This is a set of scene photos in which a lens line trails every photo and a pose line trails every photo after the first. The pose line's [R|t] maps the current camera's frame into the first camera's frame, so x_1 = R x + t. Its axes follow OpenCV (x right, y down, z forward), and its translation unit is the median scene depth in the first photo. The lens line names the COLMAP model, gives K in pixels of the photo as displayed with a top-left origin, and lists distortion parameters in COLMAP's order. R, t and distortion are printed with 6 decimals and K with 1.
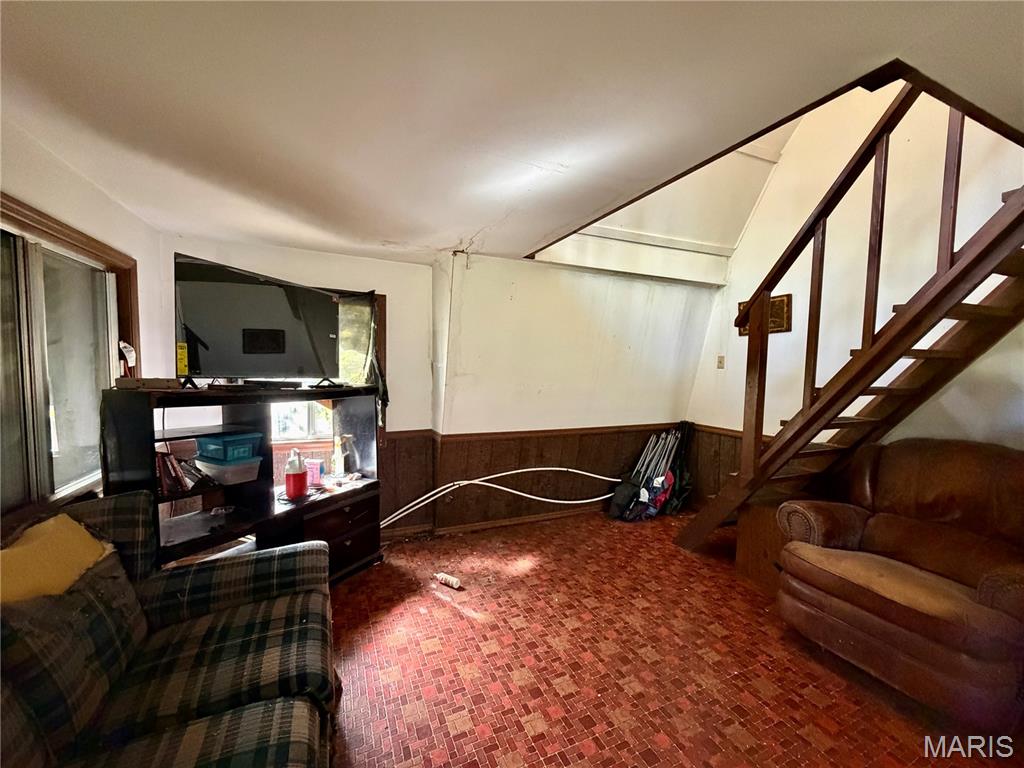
lens RADIAL K [[410.9, 0, 513.5], [0, 410.9, 384.4], [0, 0, 1]] dist [0.000399, 0.000861]
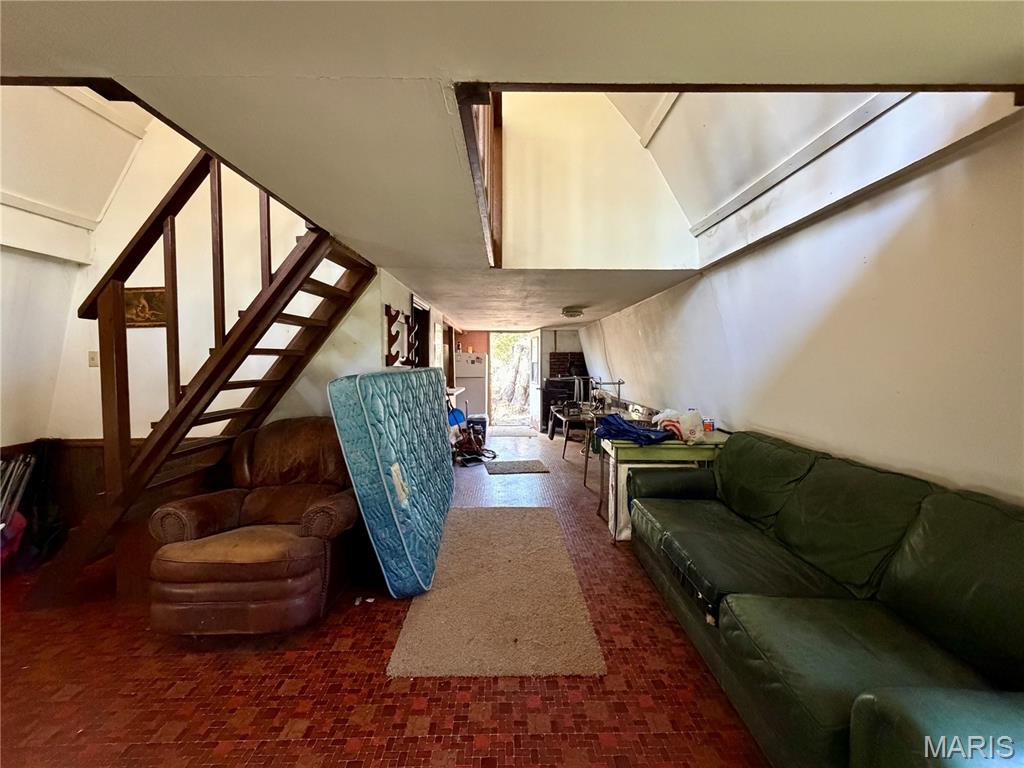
lens RADIAL K [[410.9, 0, 515.3], [0, 410.9, 383.4], [0, 0, 1]] dist [0.000399, 0.000861]
pose [[0.380601, -0.064676, 0.922475, 0.120839], [0.050547, 0.997515, 0.049082, -0.005322], [-0.923357, 0.027947, 0.382924, -0.136707]]
